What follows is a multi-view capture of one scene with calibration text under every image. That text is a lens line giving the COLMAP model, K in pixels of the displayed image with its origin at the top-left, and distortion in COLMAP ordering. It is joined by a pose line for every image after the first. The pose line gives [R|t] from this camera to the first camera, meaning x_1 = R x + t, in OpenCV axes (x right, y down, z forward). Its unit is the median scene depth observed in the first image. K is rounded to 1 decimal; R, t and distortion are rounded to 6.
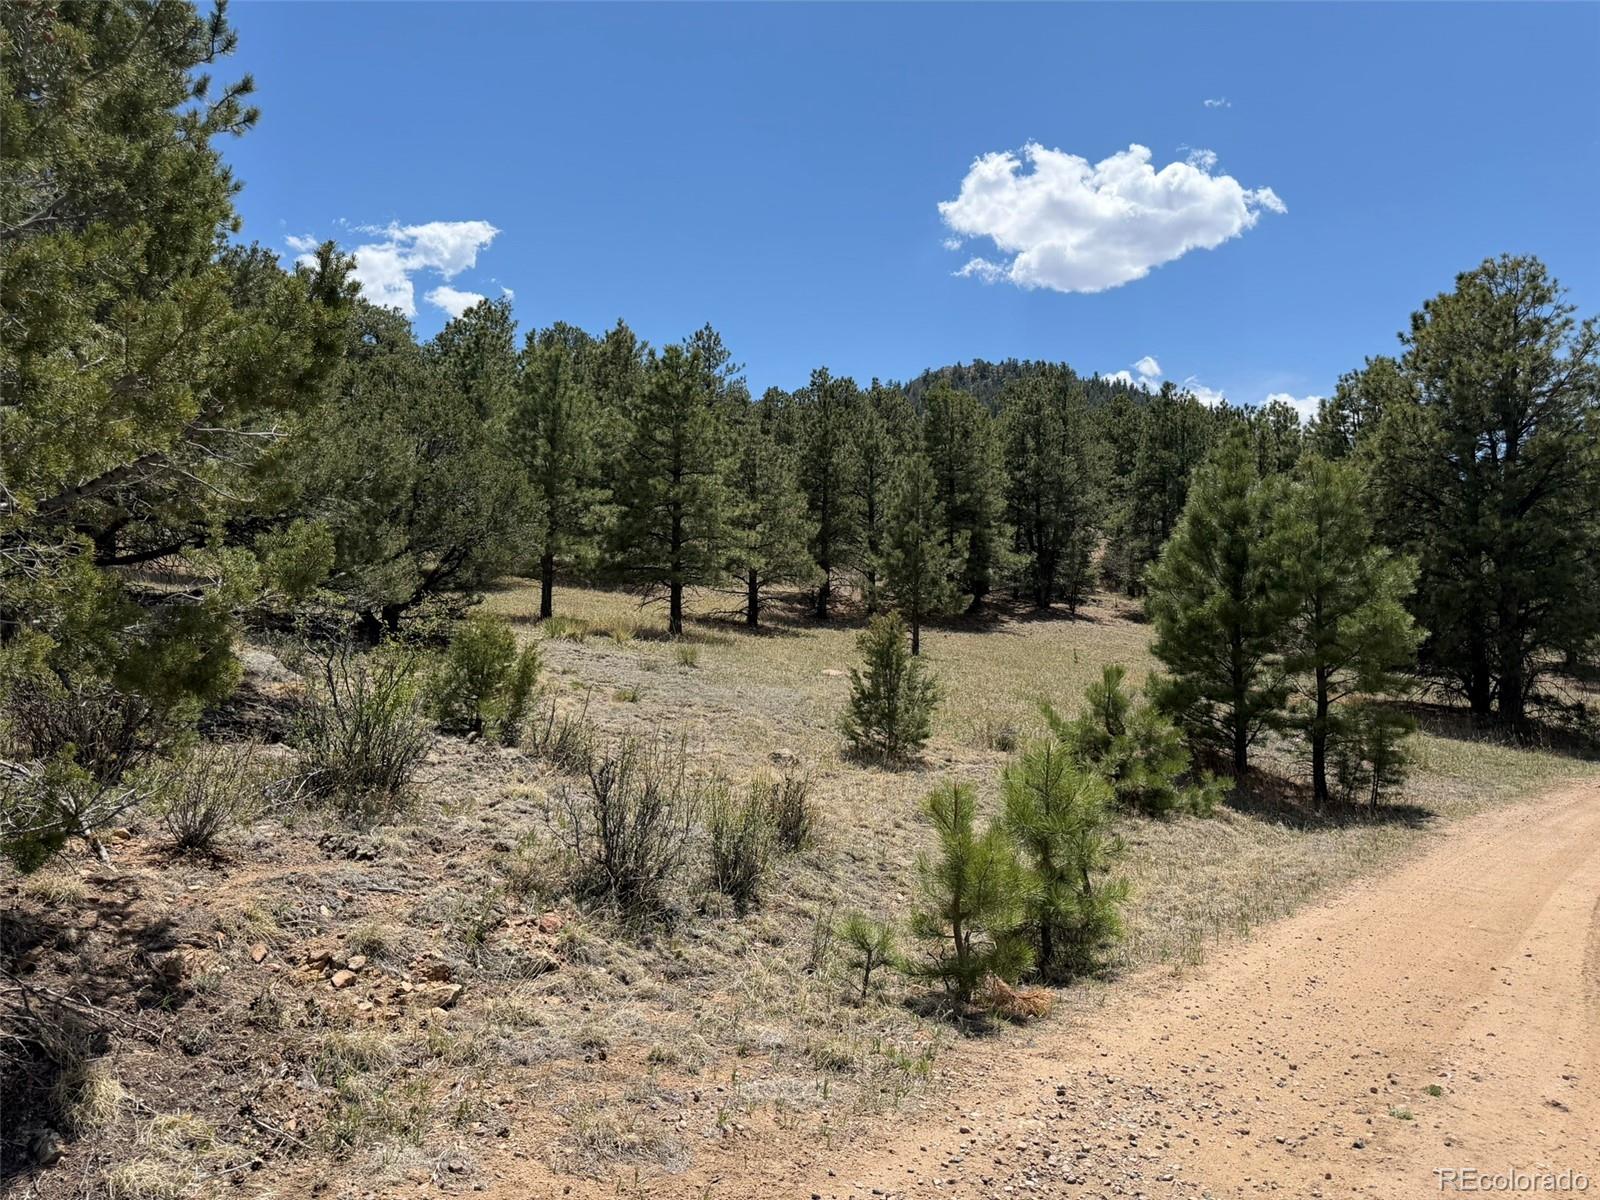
lens RADIAL K [[1117.8, 0, 805.0], [0, 1117.8, 598.4], [0, 0, 1]] dist [0.052496, -0.074745]
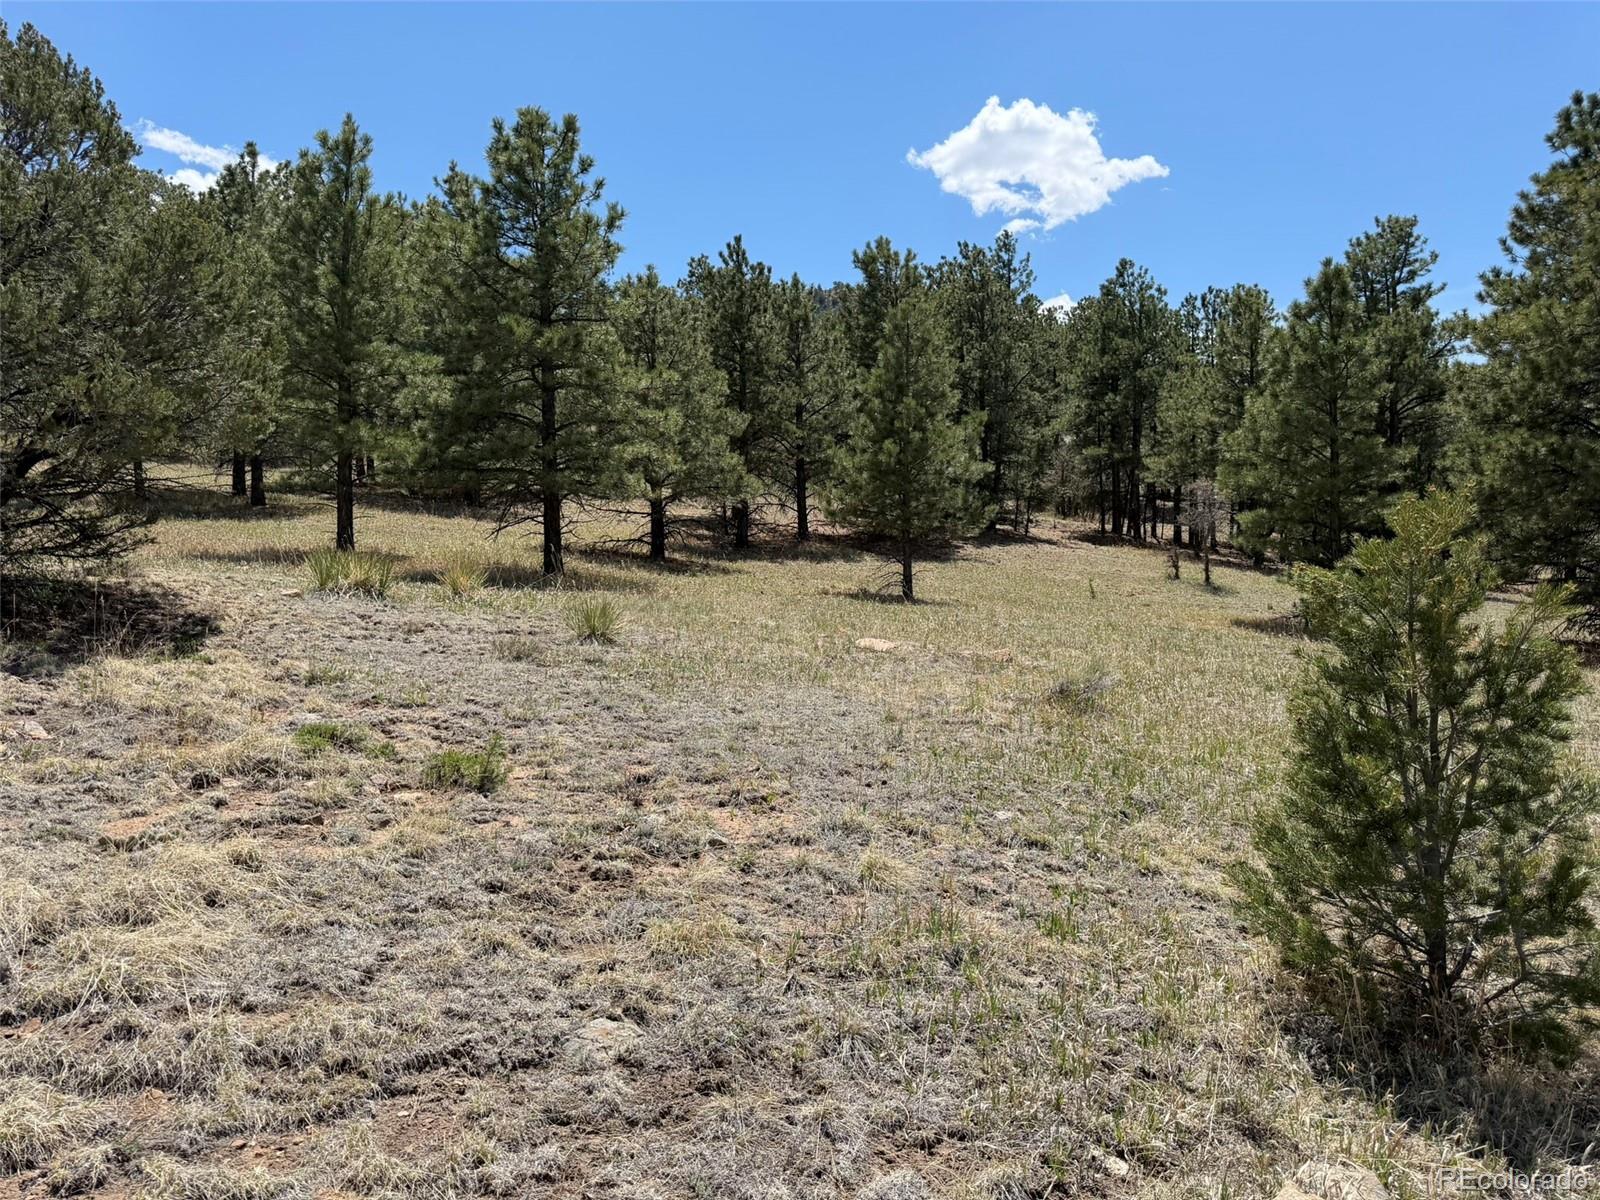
lens RADIAL K [[1117.8, 0, 793.7], [0, 1117.8, 606.5], [0, 0, 1]] dist [0.052496, -0.074745]
pose [[0.993308, -0.027525, 0.112163, -0.048298], [0.019793, 0.997388, 0.069471, 0.007819], [-0.113783, -0.066786, 0.991258, 0.327398]]
